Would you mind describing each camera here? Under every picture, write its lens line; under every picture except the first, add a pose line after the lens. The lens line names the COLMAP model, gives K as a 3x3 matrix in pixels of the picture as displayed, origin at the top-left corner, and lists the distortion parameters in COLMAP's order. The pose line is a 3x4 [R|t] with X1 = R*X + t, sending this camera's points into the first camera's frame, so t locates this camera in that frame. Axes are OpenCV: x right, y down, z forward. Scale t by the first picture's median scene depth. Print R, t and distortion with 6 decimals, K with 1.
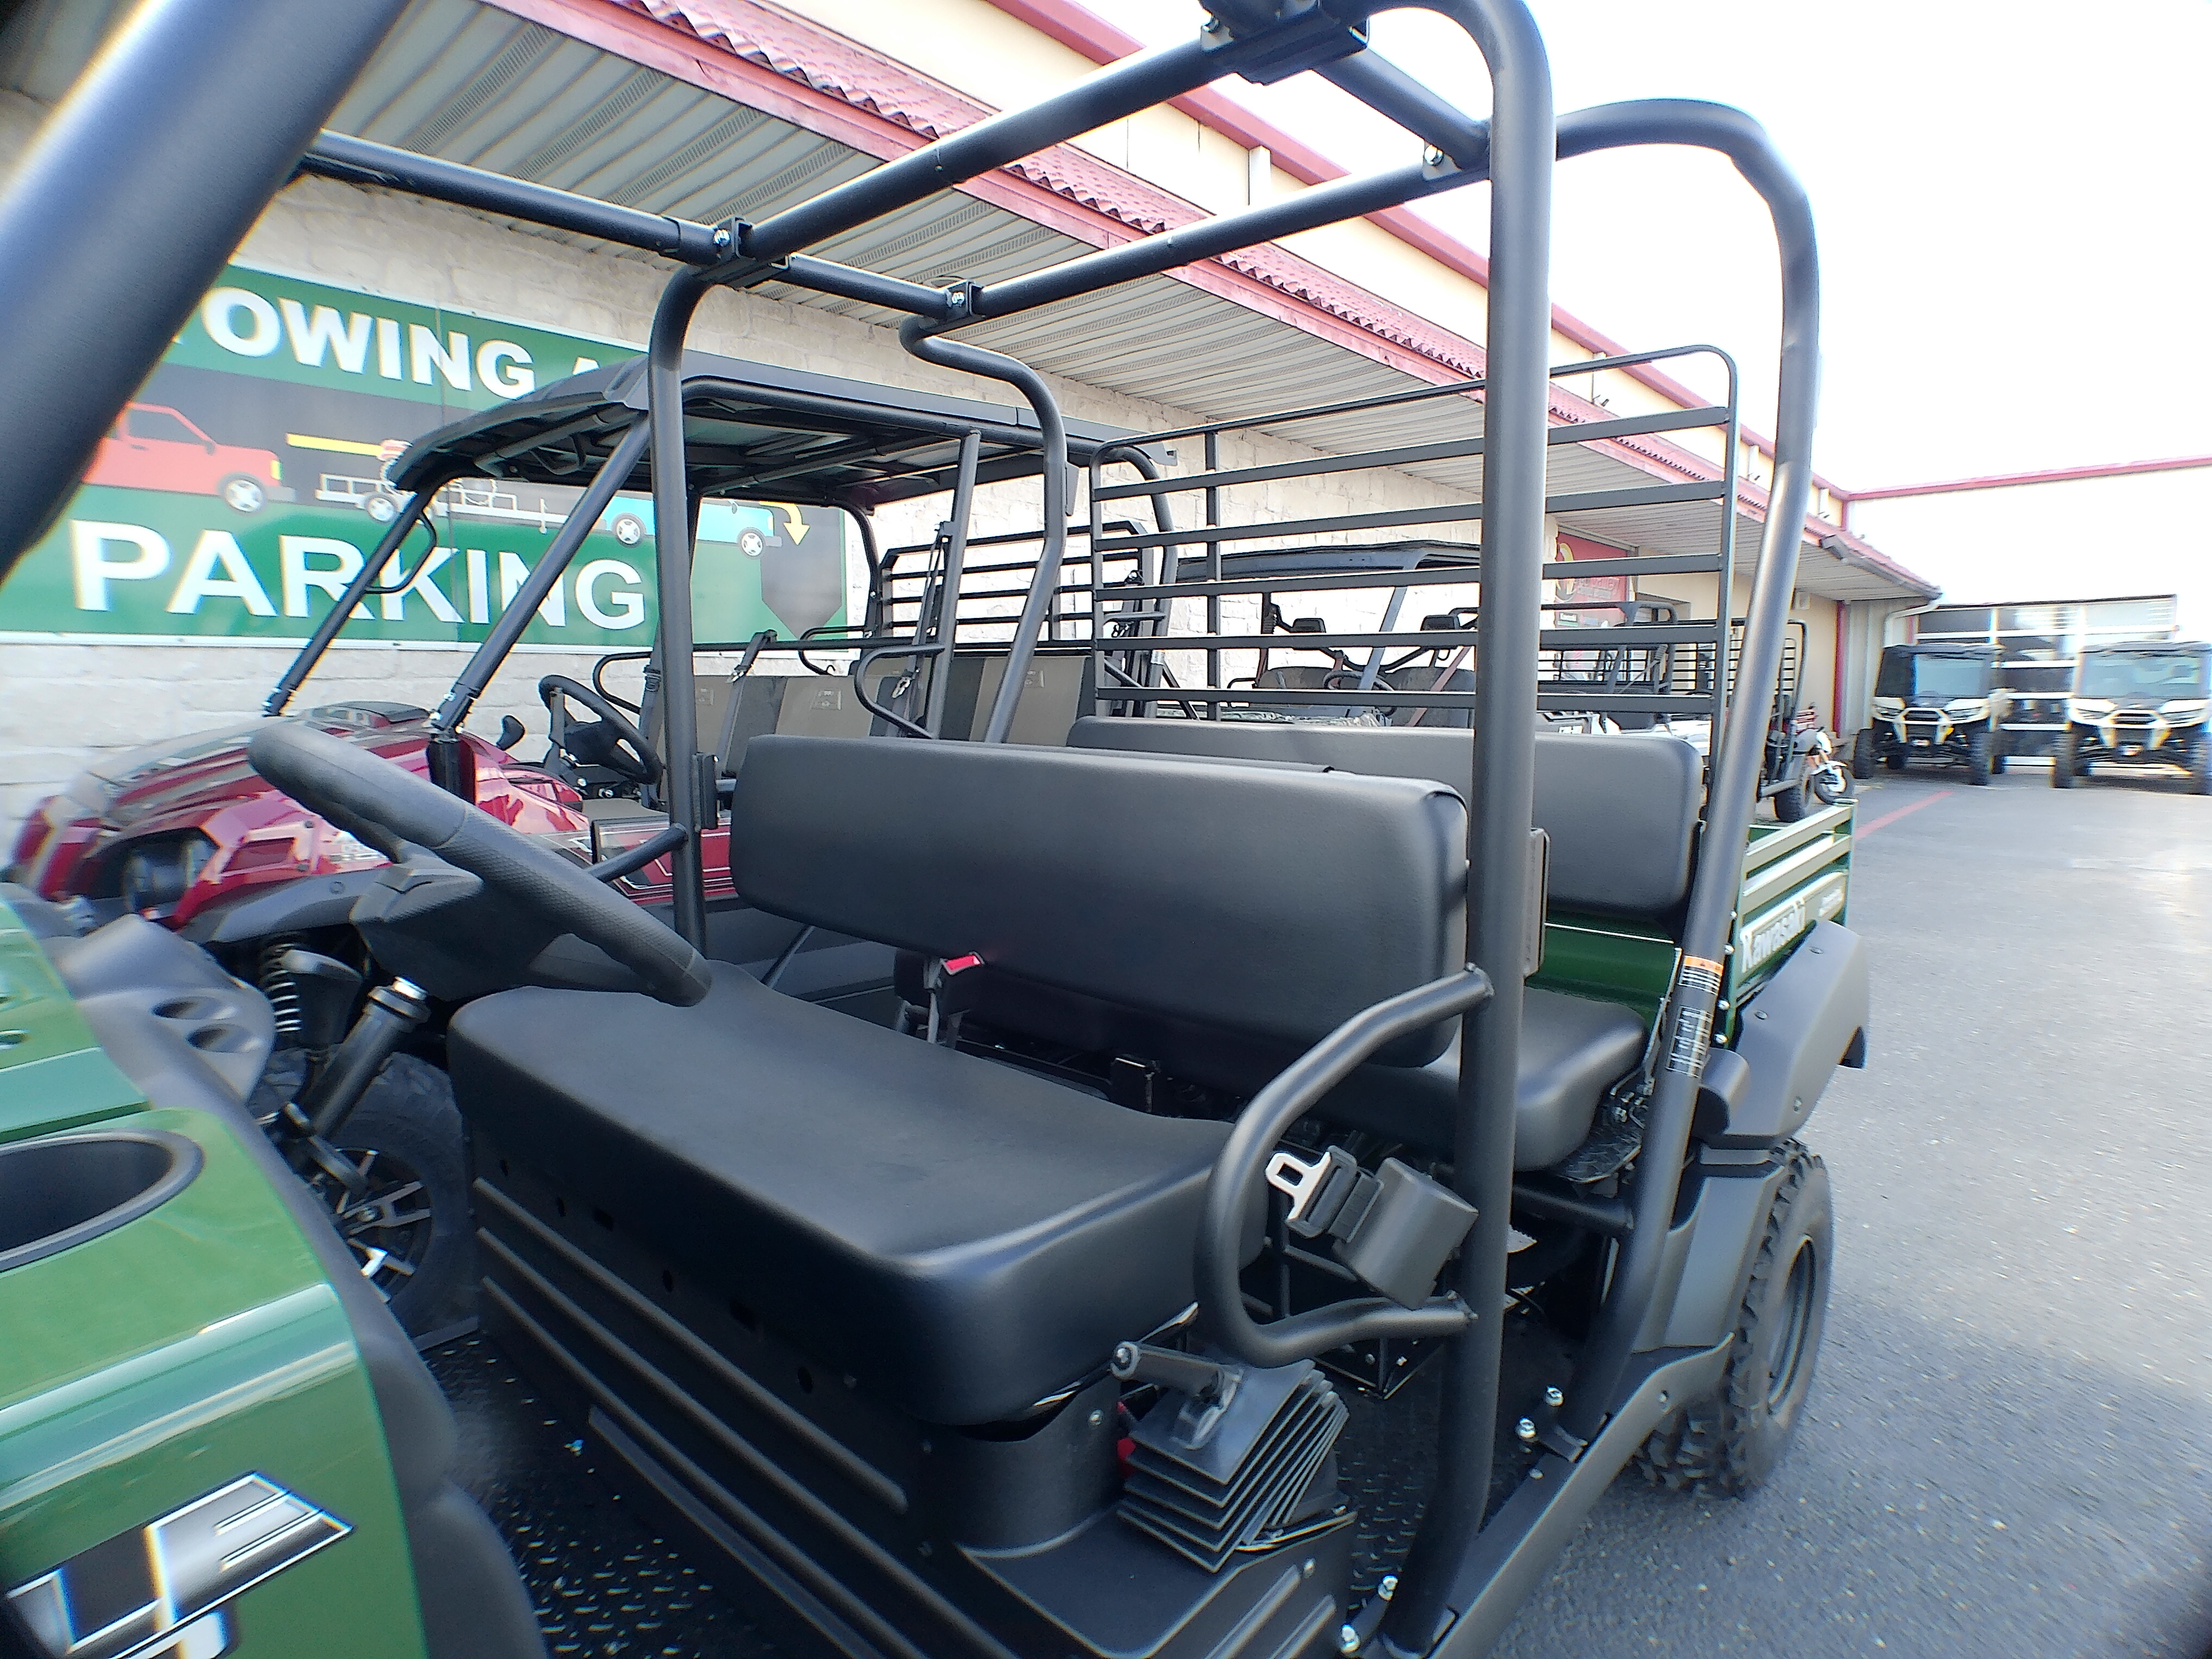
lens RADIAL K [[1202.5, 0, 1144.0], [0, 1202.5, 814.3], [0, 0, 1]] dist [-0.040118, 0.009529]
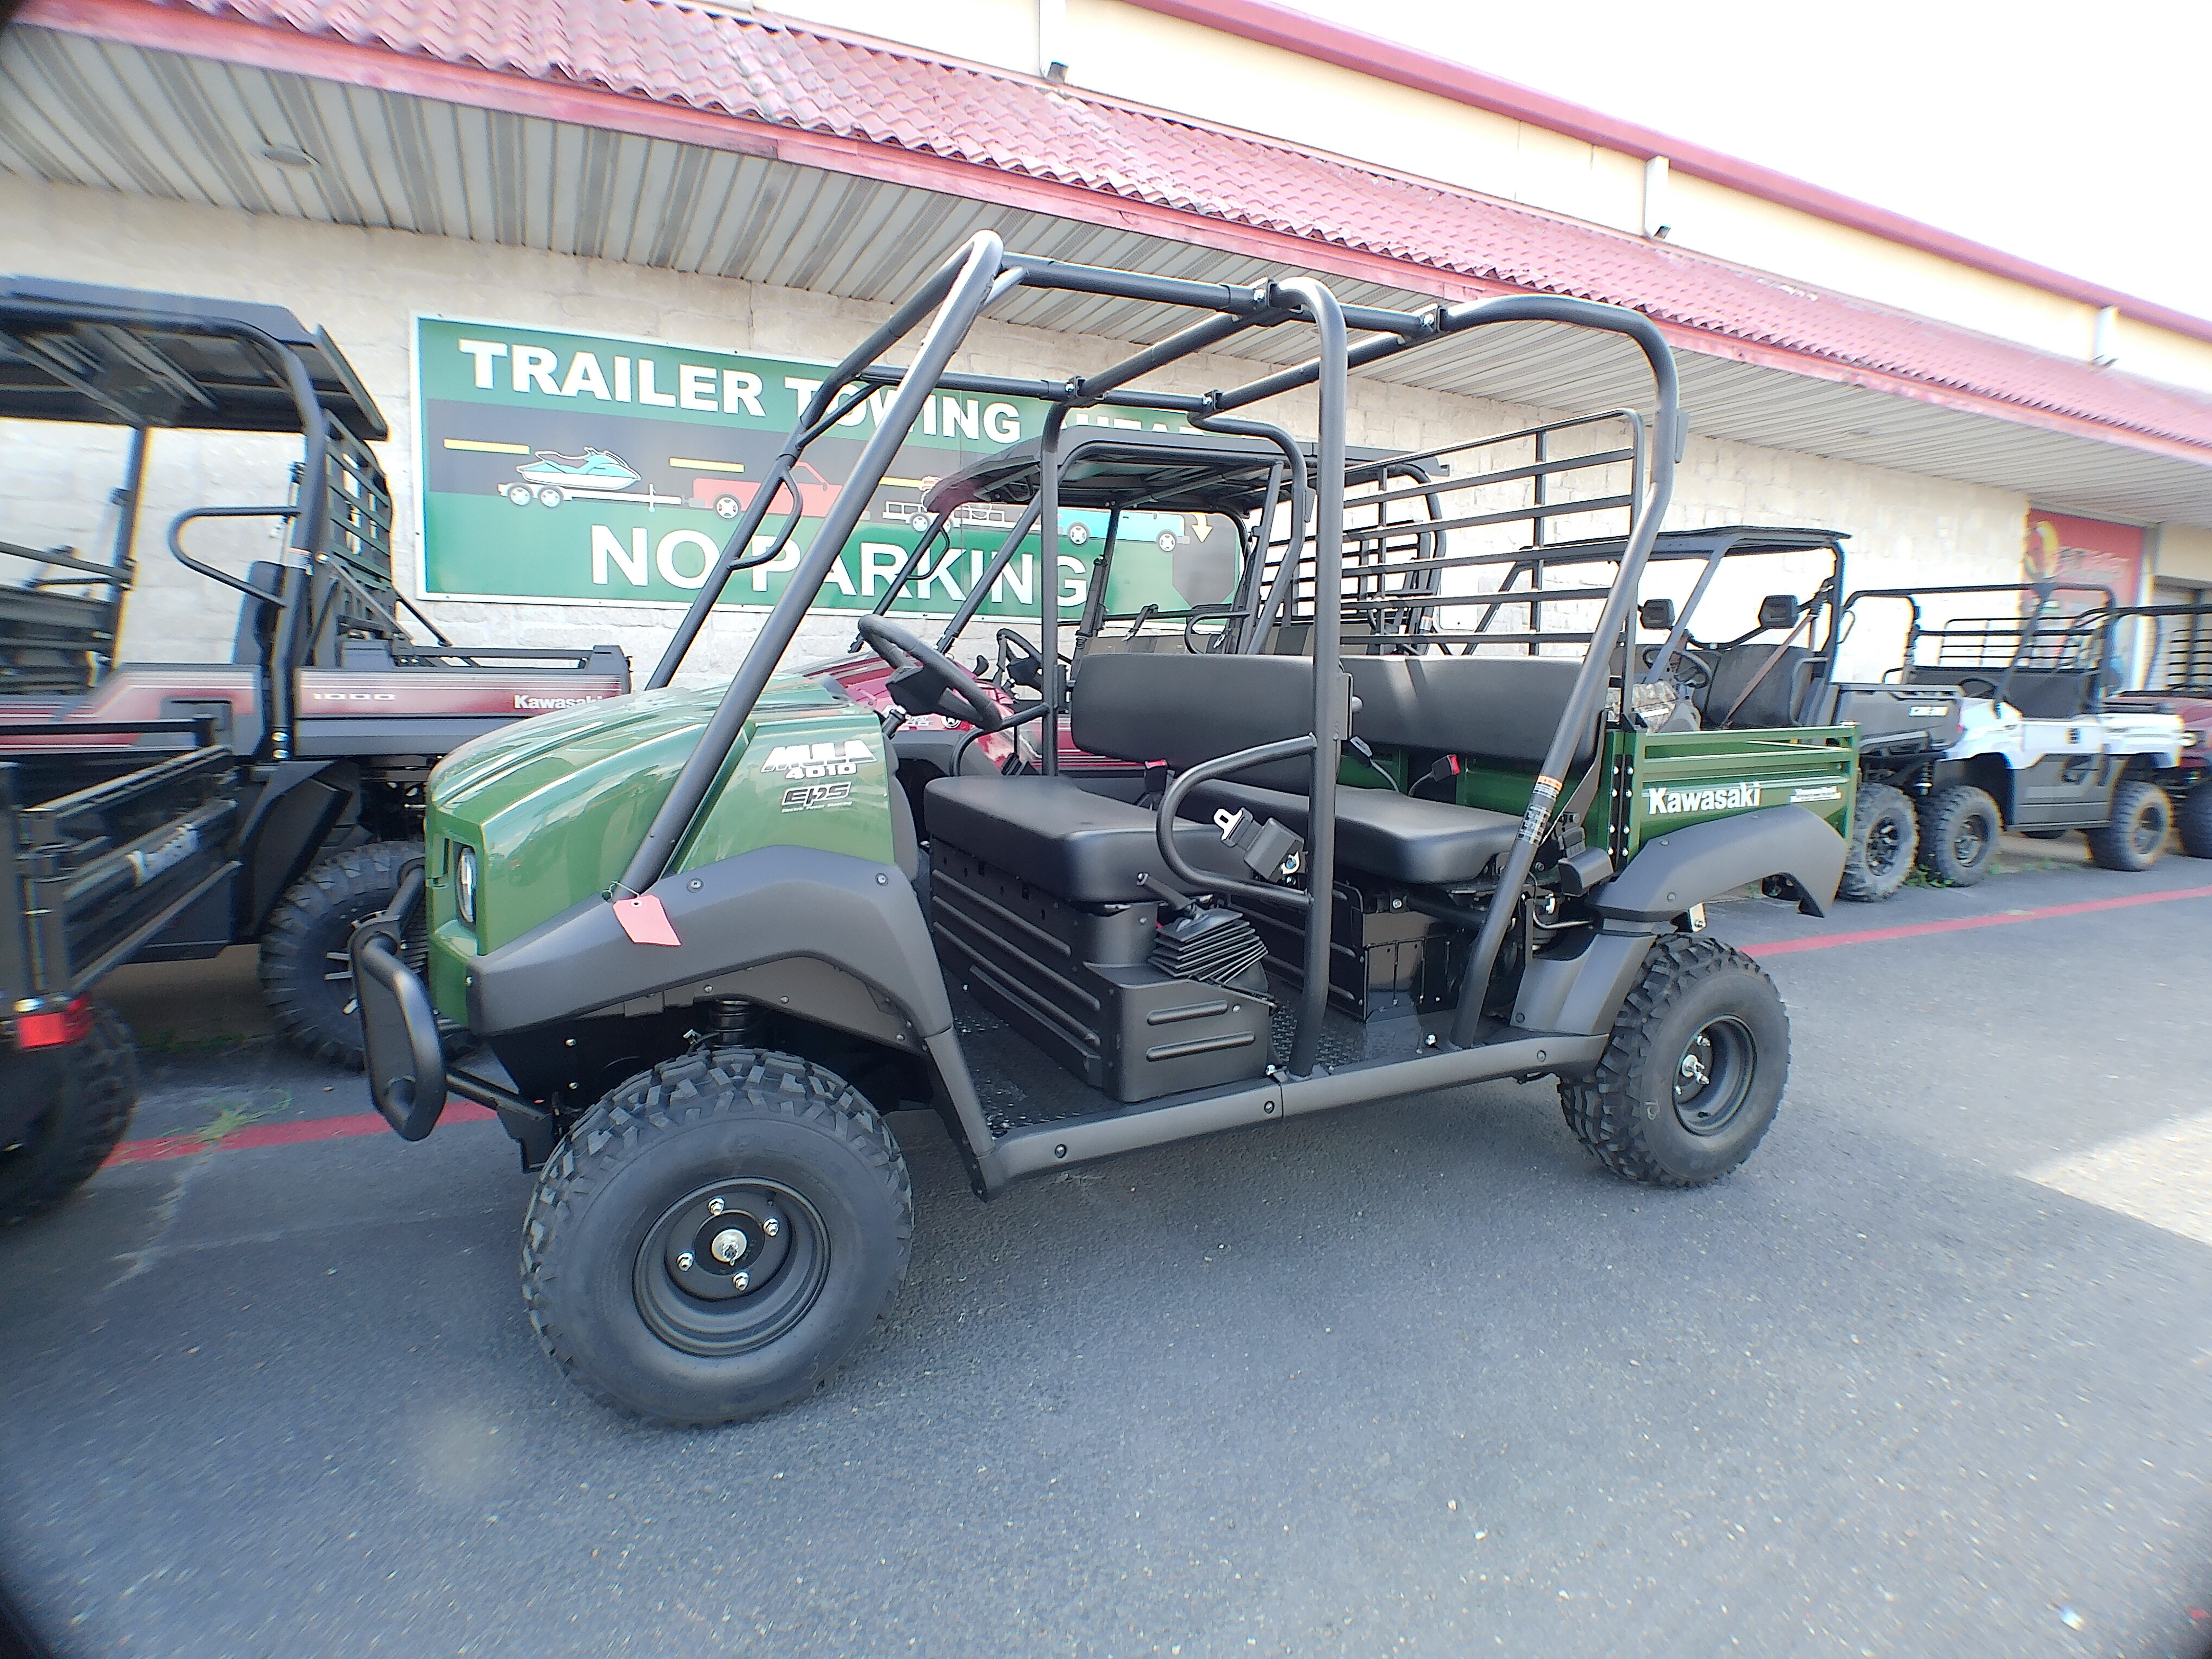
lens RADIAL K [[1202.5, 0, 1142.6], [0, 1202.5, 825.5], [0, 0, 1]] dist [-0.040118, 0.009529]
pose [[0.924007, 0.064975, -0.376815, 0.215330], [-0.058628, 0.997879, 0.028302, 0.064679], [0.377854, -0.004059, 0.925856, -0.304632]]
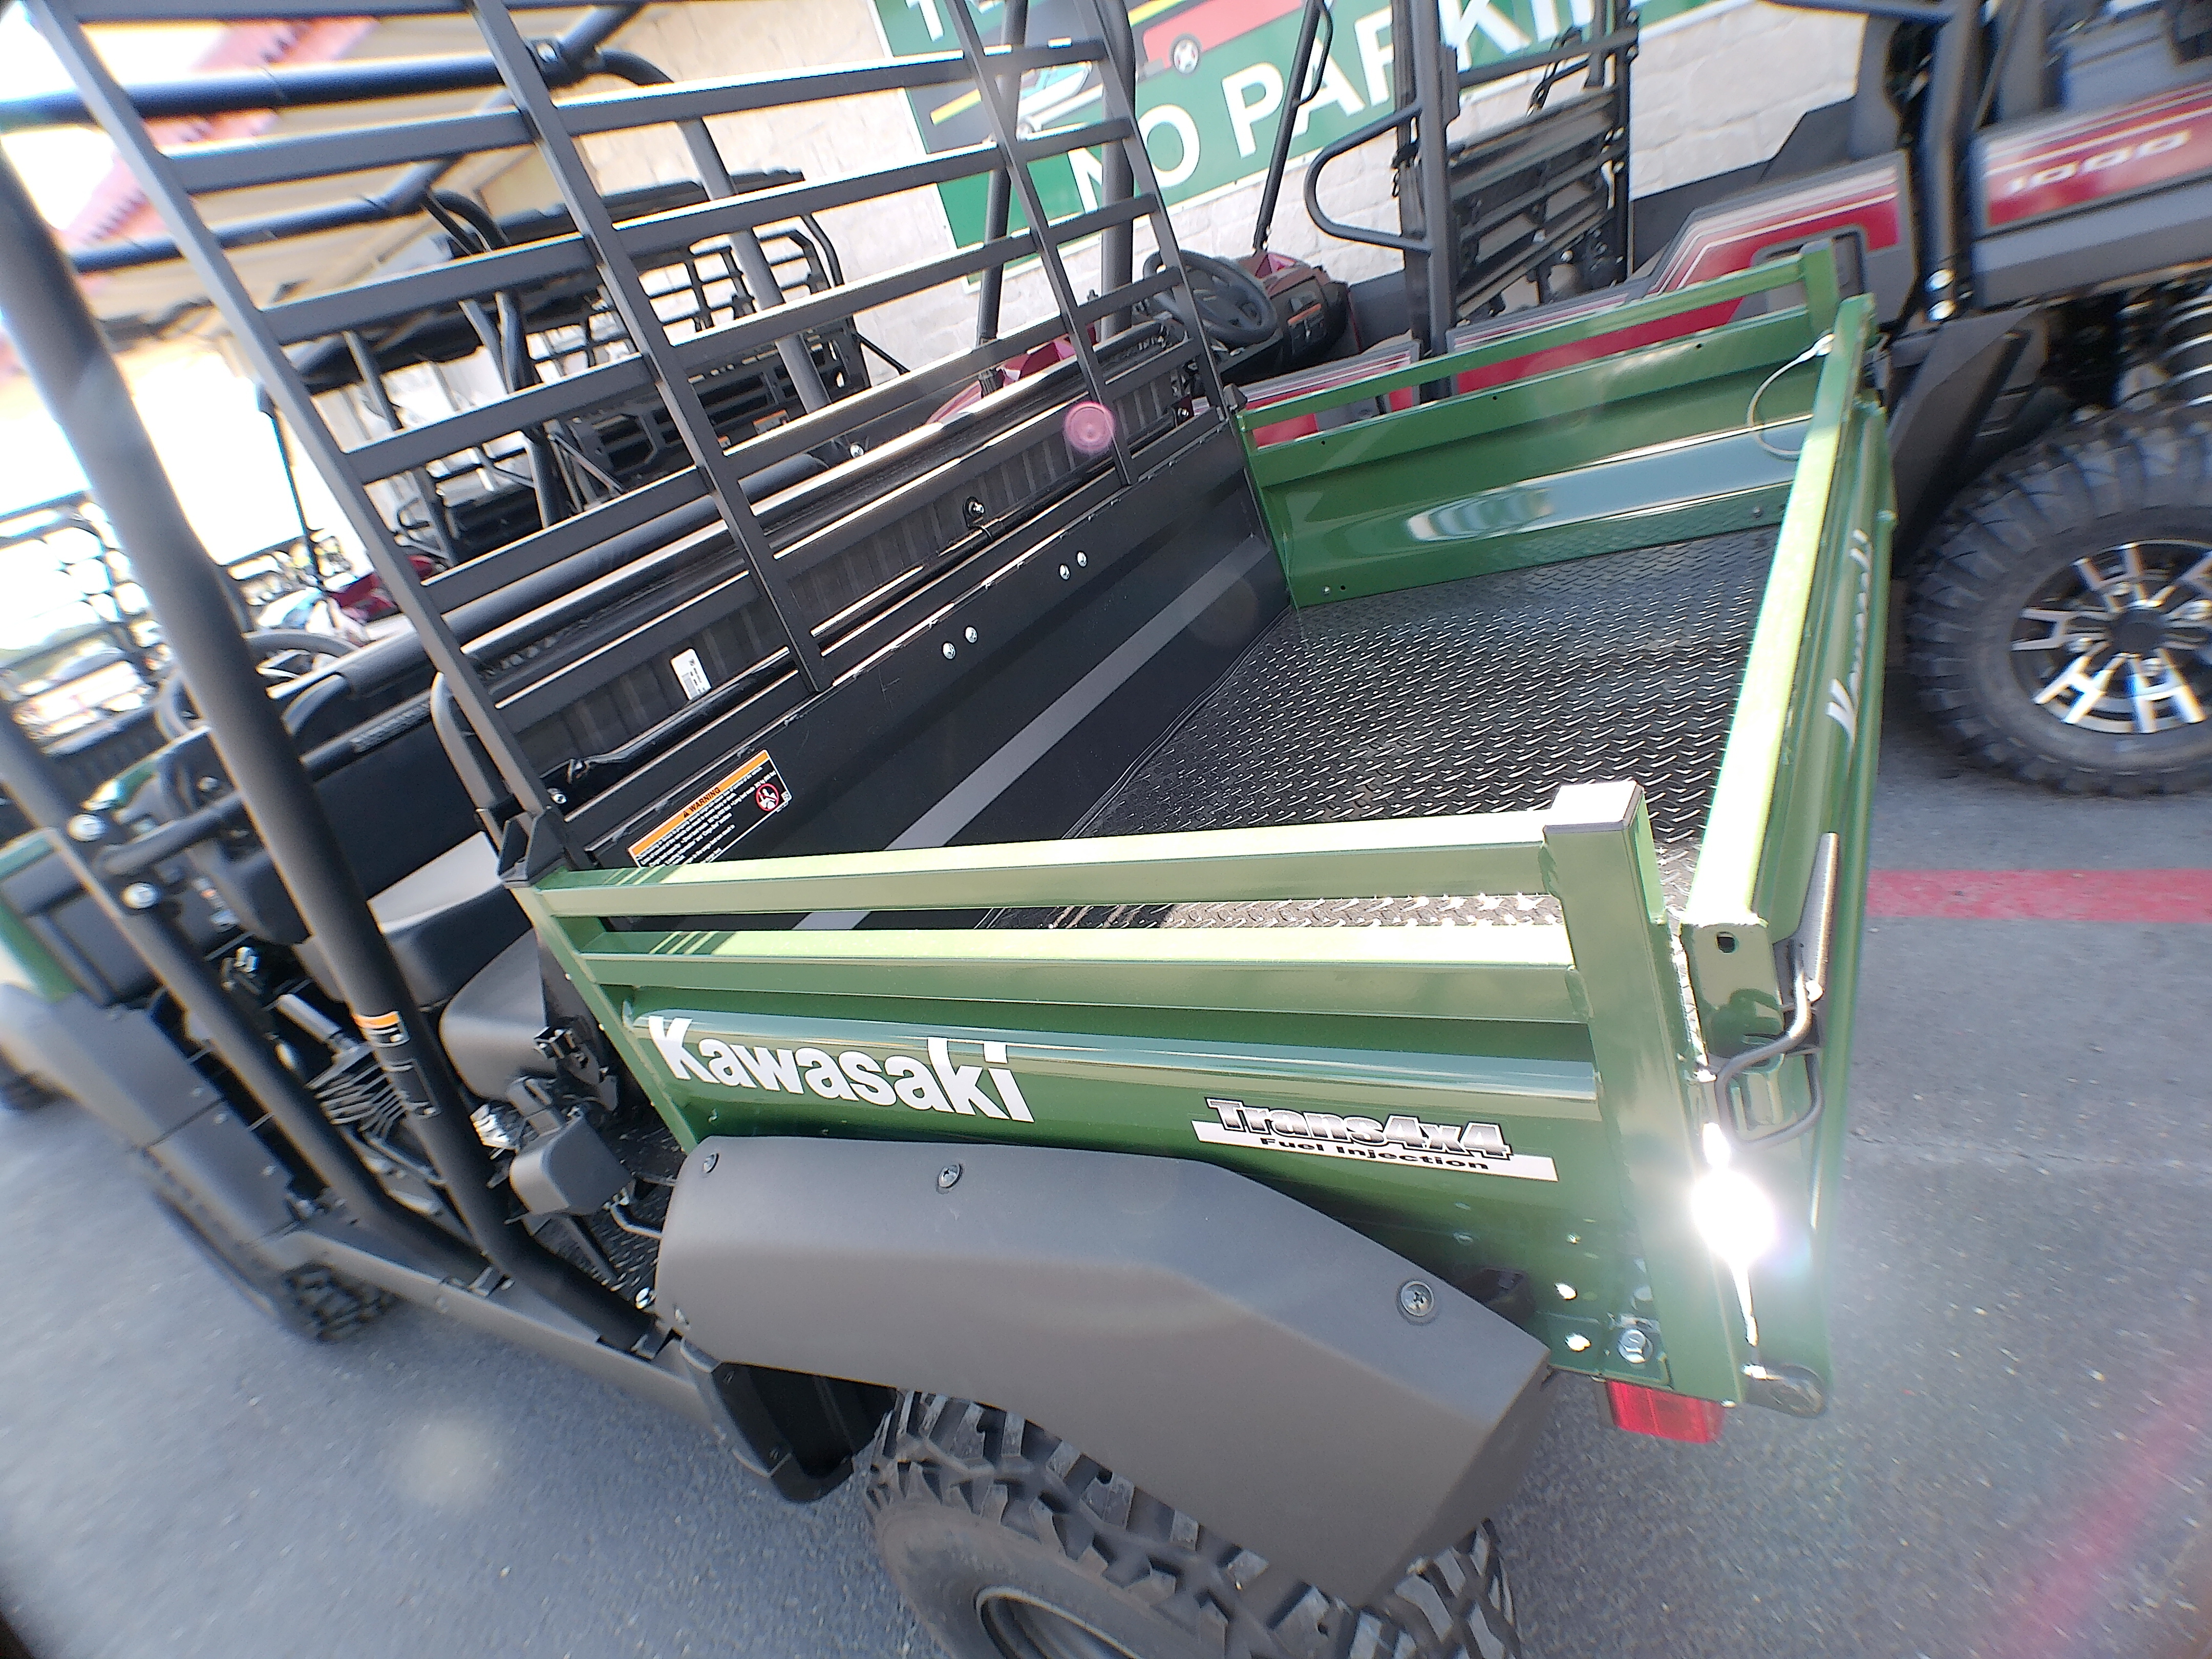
lens RADIAL K [[1202.5, 0, 1116.2], [0, 1202.5, 820.4], [0, 0, 1]] dist [-0.040118, 0.009529]
pose [[0.162862, 0.360192, -0.918552, 0.444814], [0.225188, 0.892839, 0.390036, -0.060659], [0.960607, -0.270369, 0.064299, 0.527549]]
